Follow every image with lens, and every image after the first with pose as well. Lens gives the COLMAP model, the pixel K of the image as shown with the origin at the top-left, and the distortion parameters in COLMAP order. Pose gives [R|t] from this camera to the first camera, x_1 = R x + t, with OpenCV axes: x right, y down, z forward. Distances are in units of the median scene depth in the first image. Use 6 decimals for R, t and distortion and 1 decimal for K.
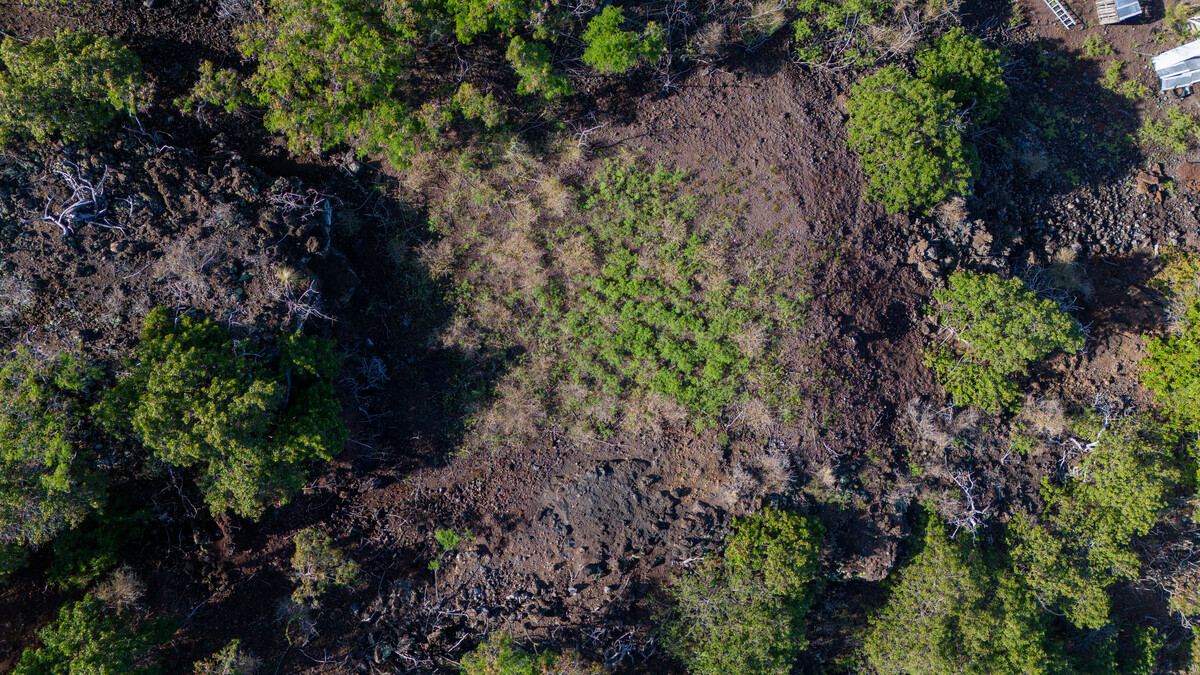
lens RADIAL K [[882.7, 0, 604.8], [0, 882.7, 339.1], [0, 0, 1]] dist [0.079366, -0.079189]
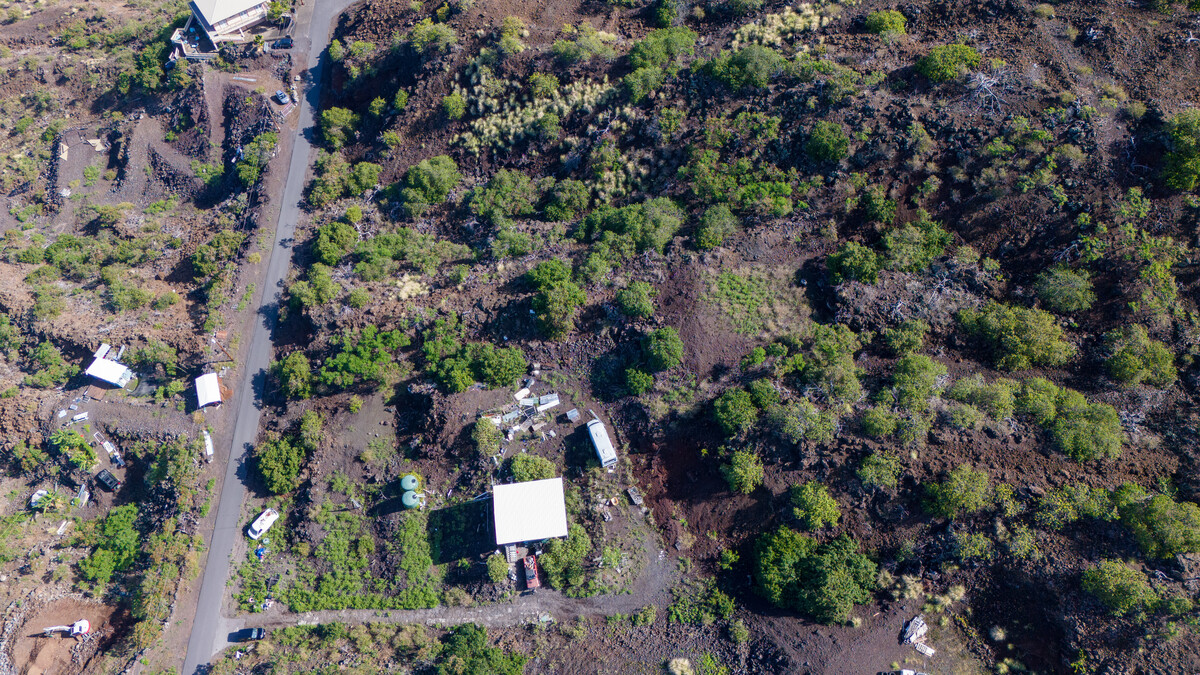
lens RADIAL K [[882.7, 0, 598.5], [0, 882.7, 338.7], [0, 0, 1]] dist [0.079366, -0.079189]
pose [[-0.998348, -0.035194, 0.045423, 0.470357], [0.052142, -0.887044, 0.458732, -1.855689], [0.024148, 0.460342, 0.887413, -2.110850]]
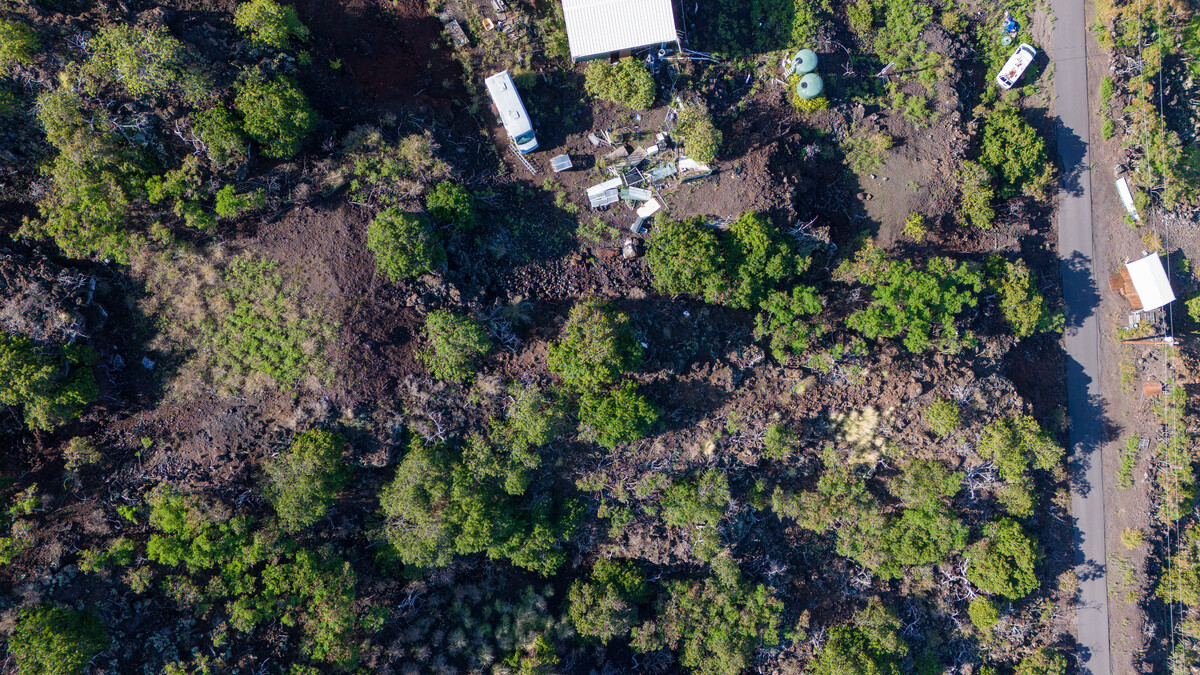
lens RADIAL K [[882.7, 0, 604.7], [0, 882.7, 341.6], [0, 0, 1]] dist [0.079366, -0.079189]
pose [[0.999984, -0.002441, -0.005101, 0.850187], [0.002465, 0.999986, 0.004626, -0.016578], [0.005090, -0.004638, 0.999976, -1.023270]]
